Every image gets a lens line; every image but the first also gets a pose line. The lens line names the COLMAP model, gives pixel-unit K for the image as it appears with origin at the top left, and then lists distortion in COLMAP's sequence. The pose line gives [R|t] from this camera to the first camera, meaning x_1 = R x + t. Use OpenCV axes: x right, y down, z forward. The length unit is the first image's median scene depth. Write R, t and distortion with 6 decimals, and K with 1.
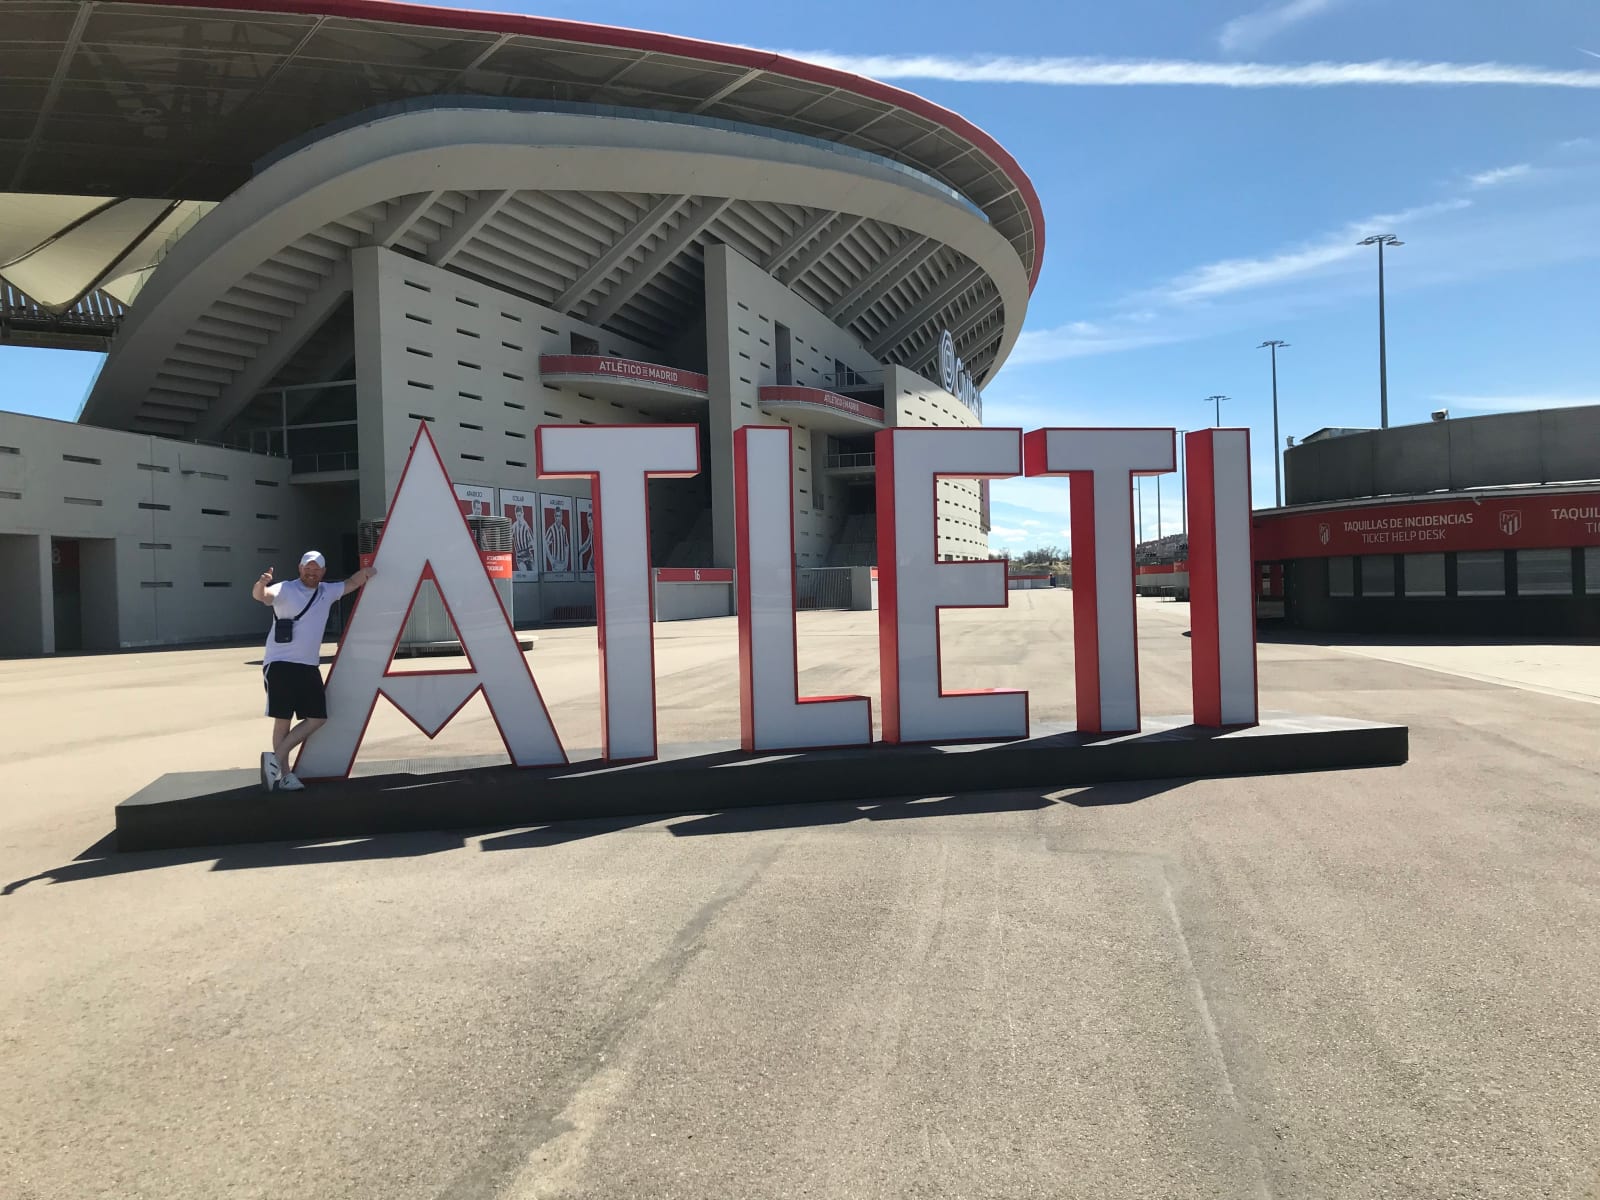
lens RADIAL K [[1273.3, 0, 770.7], [0, 1273.3, 613.9], [0, 0, 1]] dist [0.065453, -0.084576]
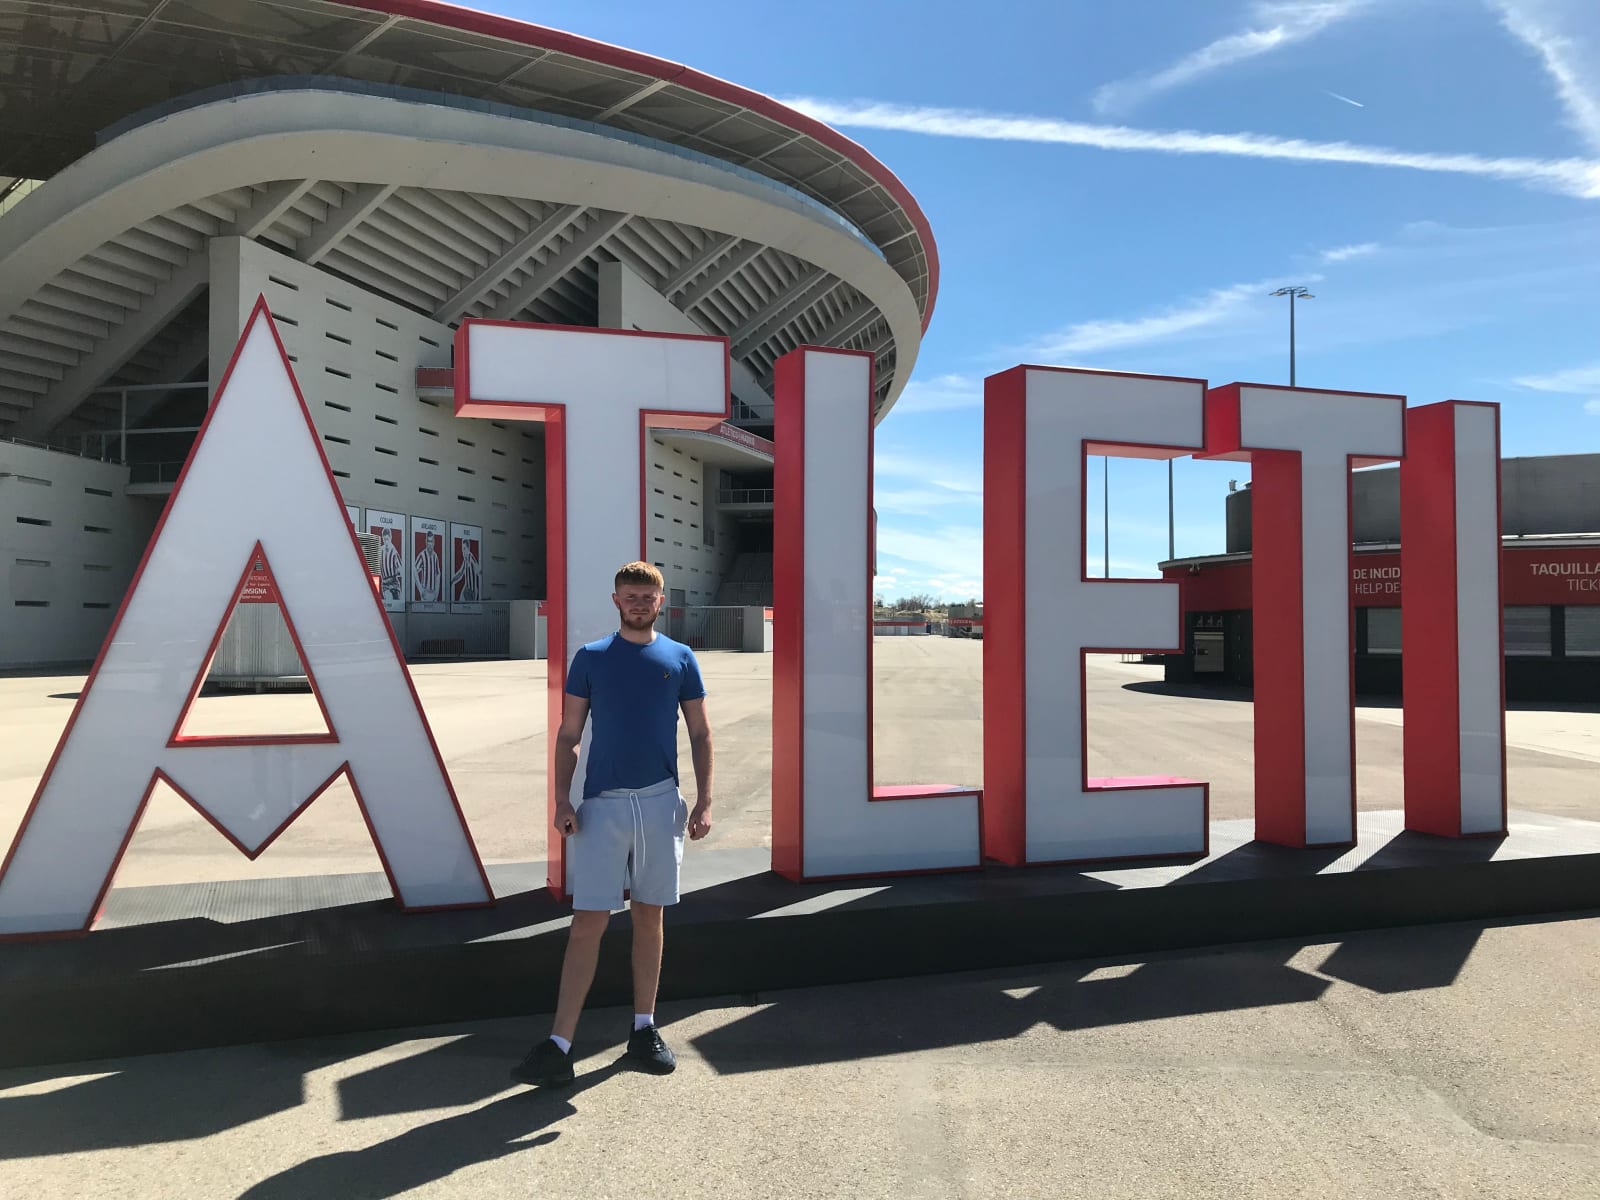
lens RADIAL K [[1281.6, 0, 771.8], [0, 1281.6, 600.9], [0, 0, 1]] dist [0.040378, -0.055953]
pose [[0.994450, 0.030824, 0.100589, -0.014191], [-0.026495, 0.998676, -0.044086, 0.000456], [-0.101815, 0.041176, 0.993951, 0.059091]]
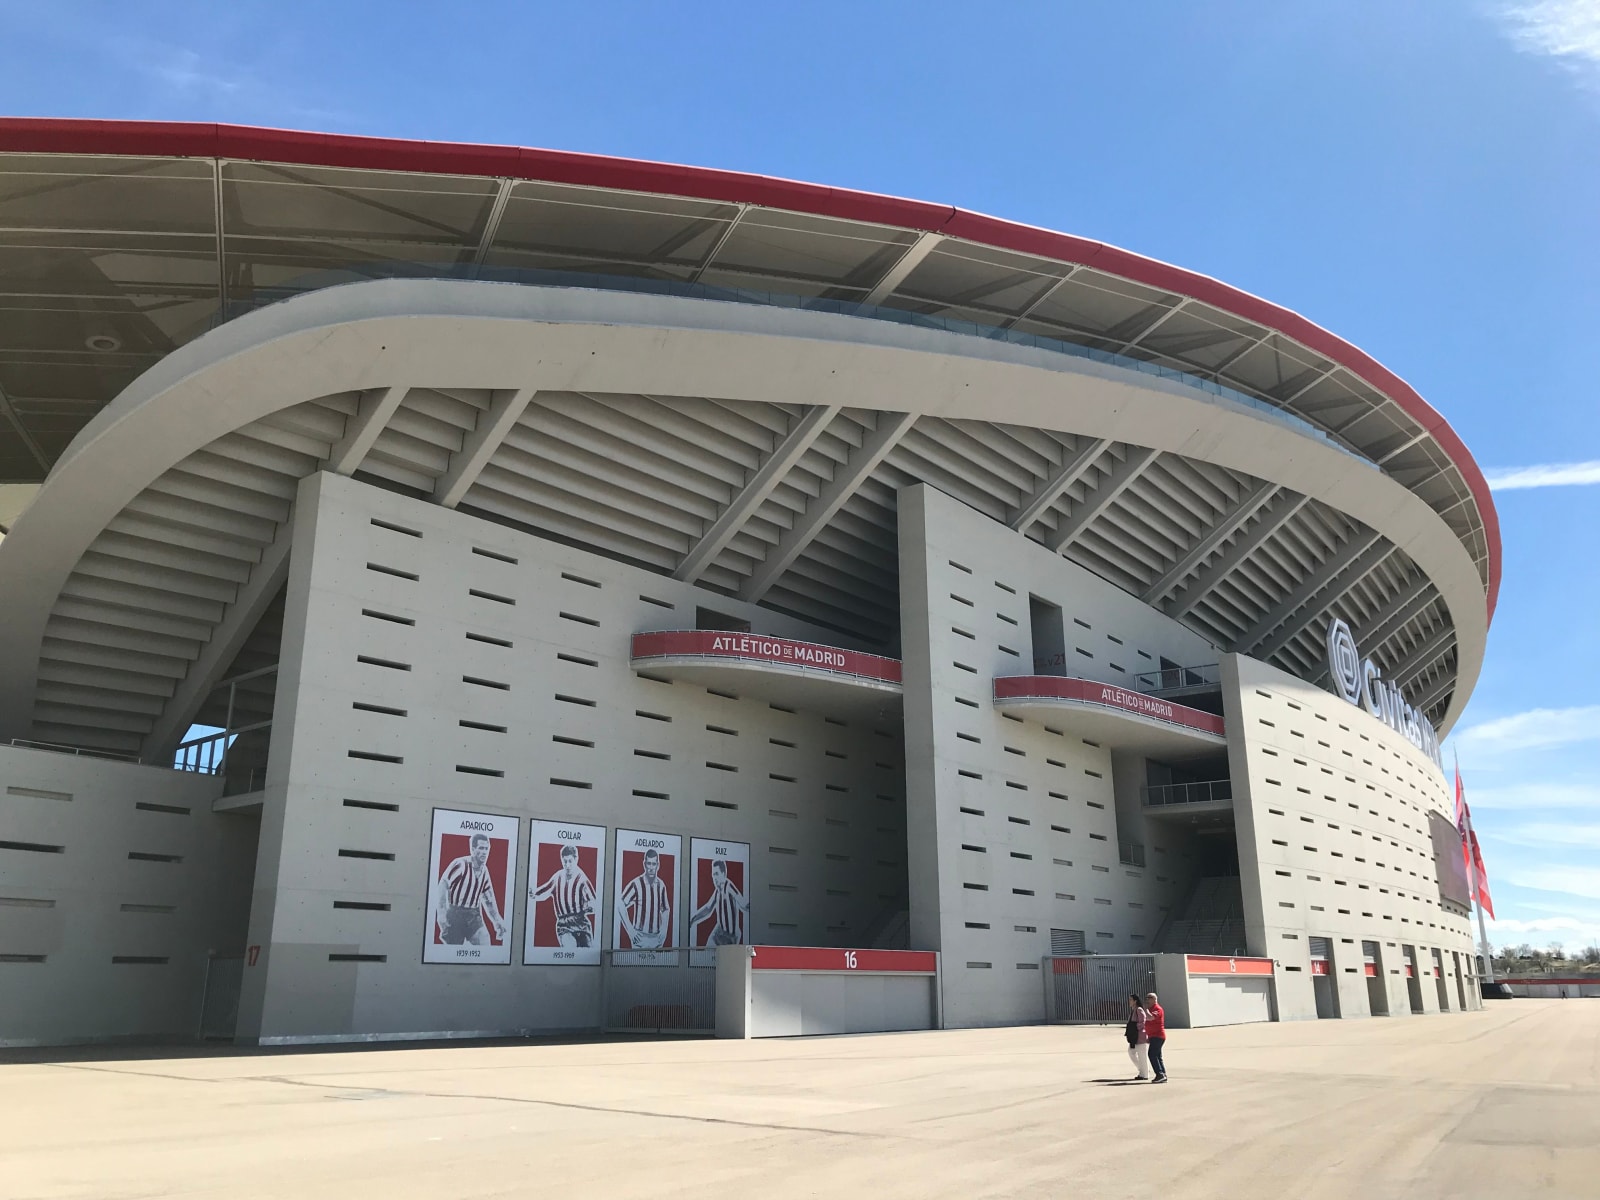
lens RADIAL K [[1230.4, 0, 825.2], [0, 1230.4, 609.9], [0, 0, 1]] dist [0.071115, -0.112004]
pose [[0.940030, -0.073980, -0.332974, 0.154533], [-0.031278, 0.953387, -0.300124, -0.012197], [0.339656, 0.292540, 0.893898, 0.429239]]
